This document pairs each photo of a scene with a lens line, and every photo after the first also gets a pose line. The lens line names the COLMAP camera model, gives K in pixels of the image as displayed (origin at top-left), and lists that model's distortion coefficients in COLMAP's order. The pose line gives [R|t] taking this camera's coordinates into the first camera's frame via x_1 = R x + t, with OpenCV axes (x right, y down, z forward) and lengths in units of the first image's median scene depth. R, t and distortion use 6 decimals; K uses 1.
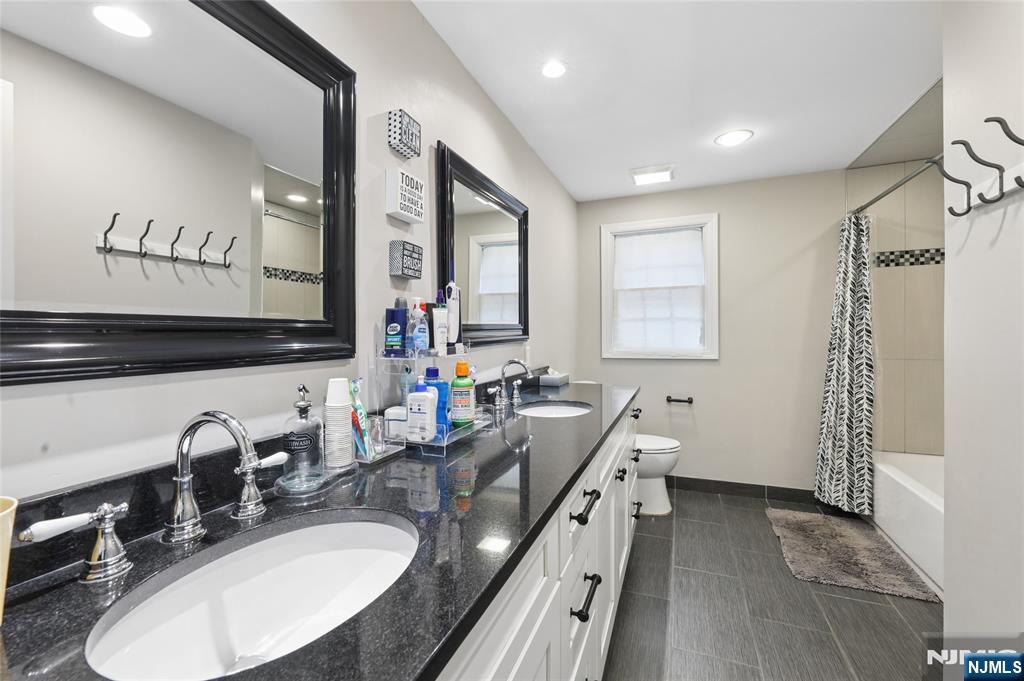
lens RADIAL K [[437.3, 0, 506.5], [0, 437.3, 338.6], [0, 0, 1]] dist [0.004612, -0.000064]
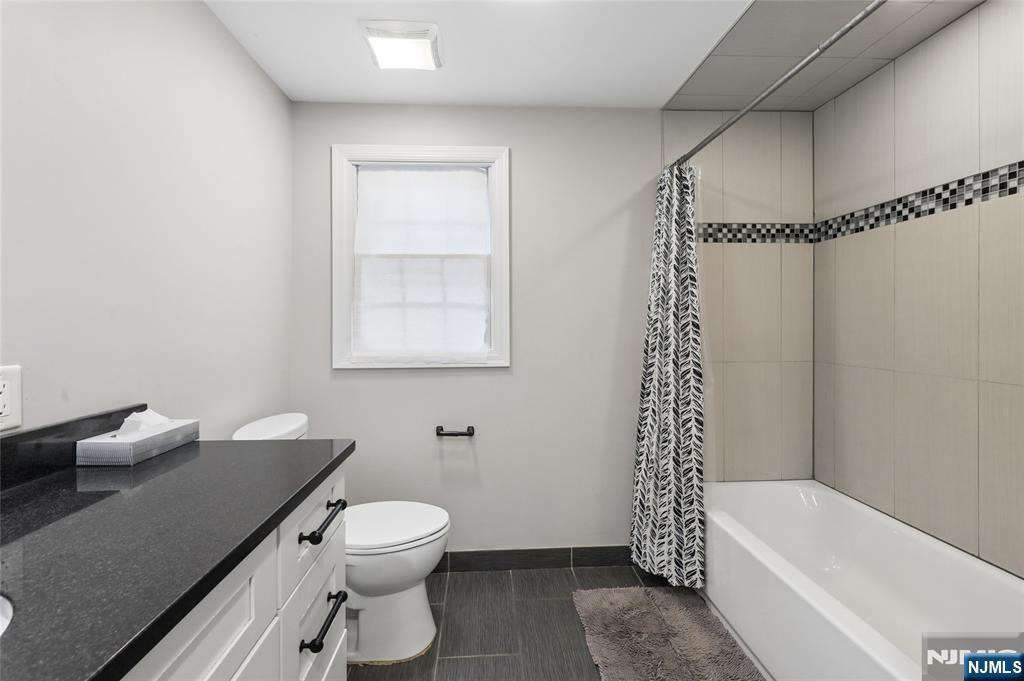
lens RADIAL K [[437.3, 0, 506.5], [0, 437.3, 338.6], [0, 0, 1]] dist [0.004612, -0.000064]
pose [[0.908460, -0.007827, 0.417898, 0.231367], [0.001060, 0.999865, 0.016423, -0.007446], [-0.417970, -0.014477, 0.908346, 0.456156]]
